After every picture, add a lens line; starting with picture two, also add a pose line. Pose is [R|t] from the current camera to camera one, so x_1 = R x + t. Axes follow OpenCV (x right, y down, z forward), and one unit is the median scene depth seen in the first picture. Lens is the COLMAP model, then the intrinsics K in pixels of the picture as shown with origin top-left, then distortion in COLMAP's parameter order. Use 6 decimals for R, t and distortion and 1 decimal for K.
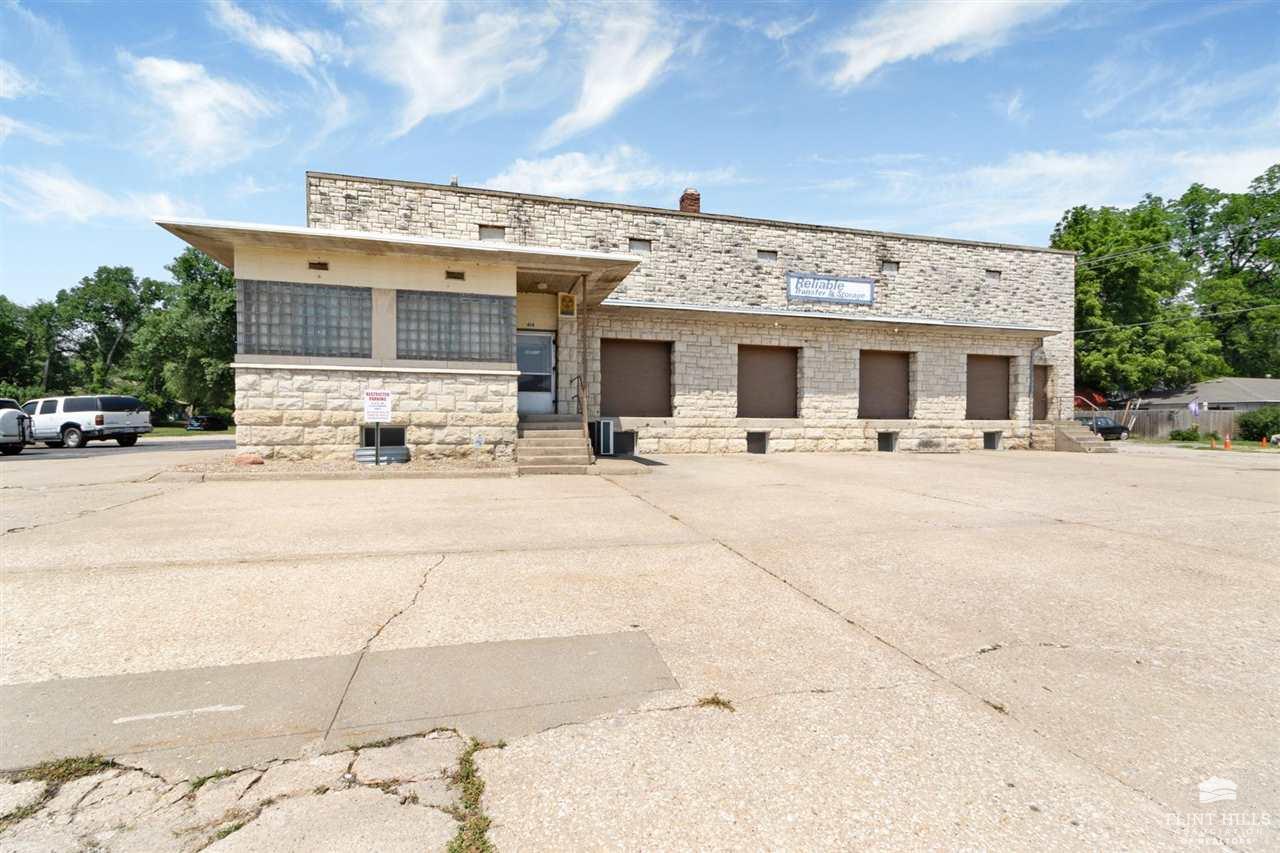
lens RADIAL K [[553.7, 0, 656.9], [0, 553.7, 430.0], [0, 0, 1]] dist [0.004961, 0.001090]
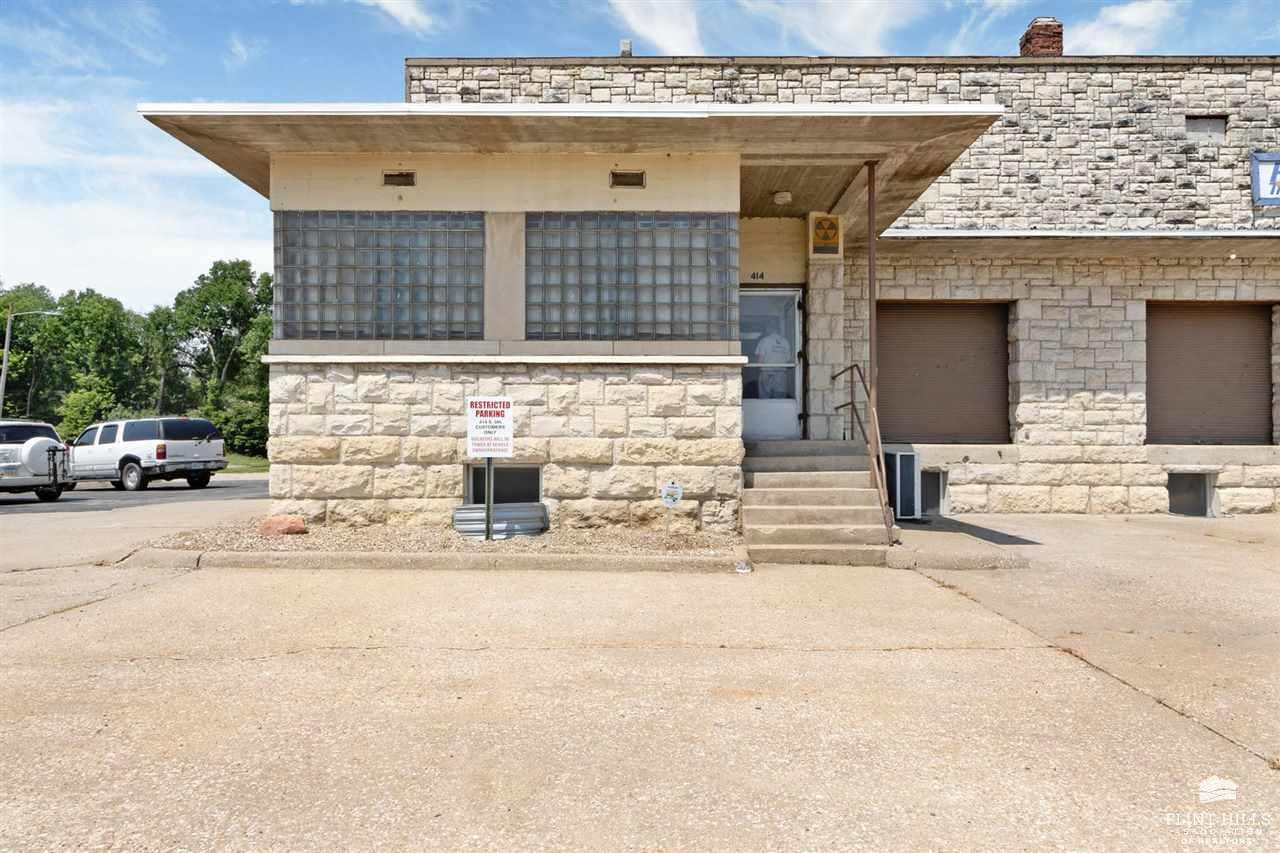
lens RADIAL K [[795.4, 0, 695.6], [0, 795.4, 440.1], [0, 0, 1]] dist [0.000739, 0.000798]
pose [[0.966366, -0.006174, -0.257096, -0.100356], [-0.000531, 0.999662, -0.026001, -0.009632], [0.257169, 0.025262, 0.966036, 0.268257]]
